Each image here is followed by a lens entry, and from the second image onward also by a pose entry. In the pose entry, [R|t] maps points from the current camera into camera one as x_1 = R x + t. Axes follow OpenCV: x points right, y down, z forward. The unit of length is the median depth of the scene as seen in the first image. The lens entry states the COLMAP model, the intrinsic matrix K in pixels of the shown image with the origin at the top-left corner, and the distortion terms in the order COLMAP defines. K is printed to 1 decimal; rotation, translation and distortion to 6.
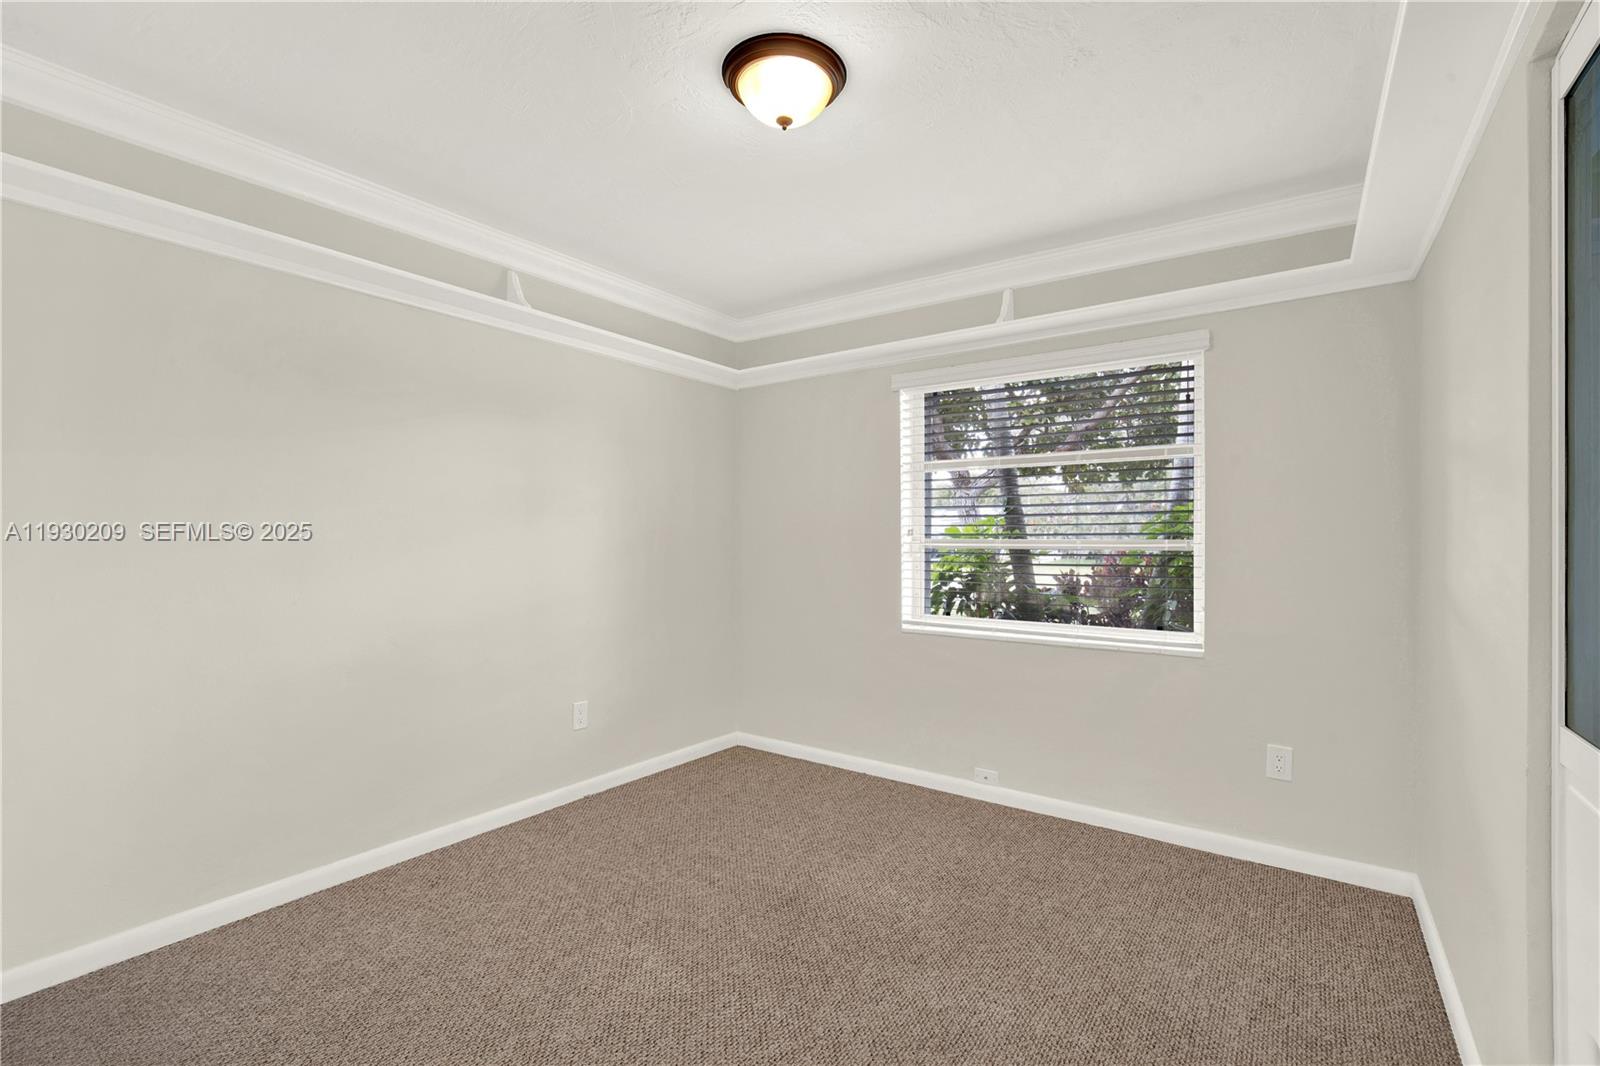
lens RADIAL K [[708.3, 0, 801.7], [0, 708.3, 523.1], [0, 0, 1]] dist [-0.009095, 0.000741]
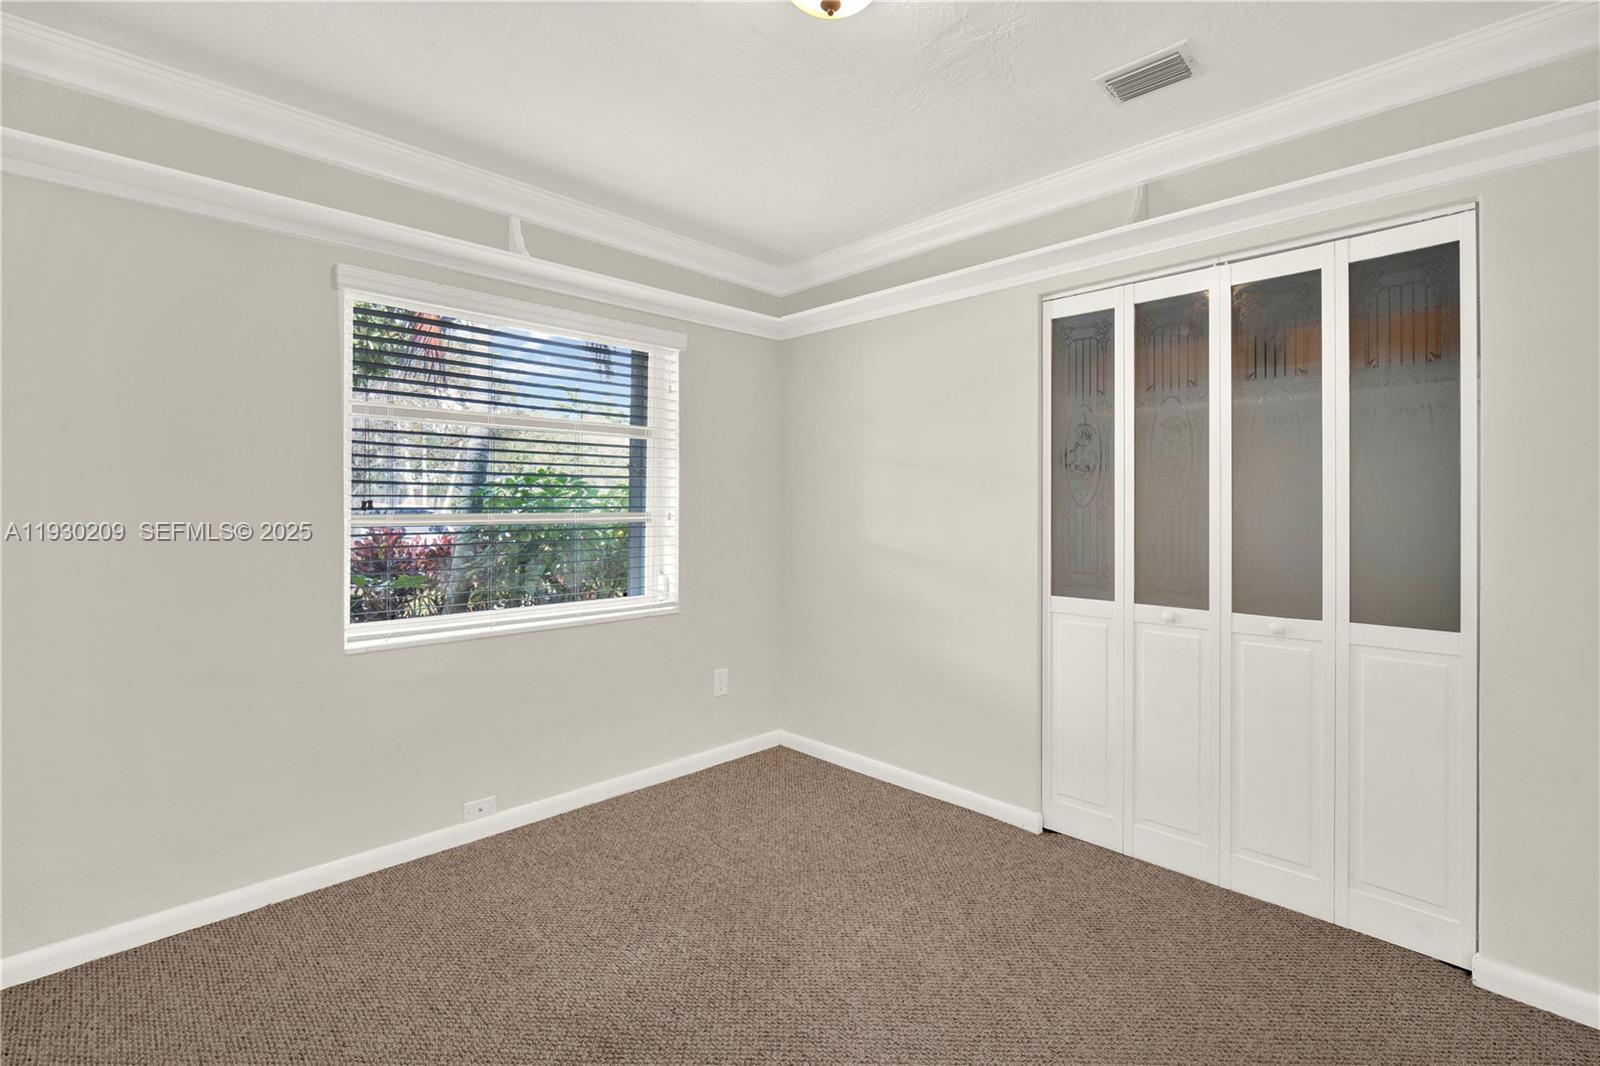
lens RADIAL K [[710.5, 0, 800.6], [0, 710.5, 494.7], [0, 0, 1]] dist [-0.008644, 0.000447]
pose [[0.170187, 0.013310, 0.985322, -0.512032], [-0.020234, 0.999745, -0.010010, 0.002743], [-0.985204, -0.018234, 0.170413, 0.549861]]
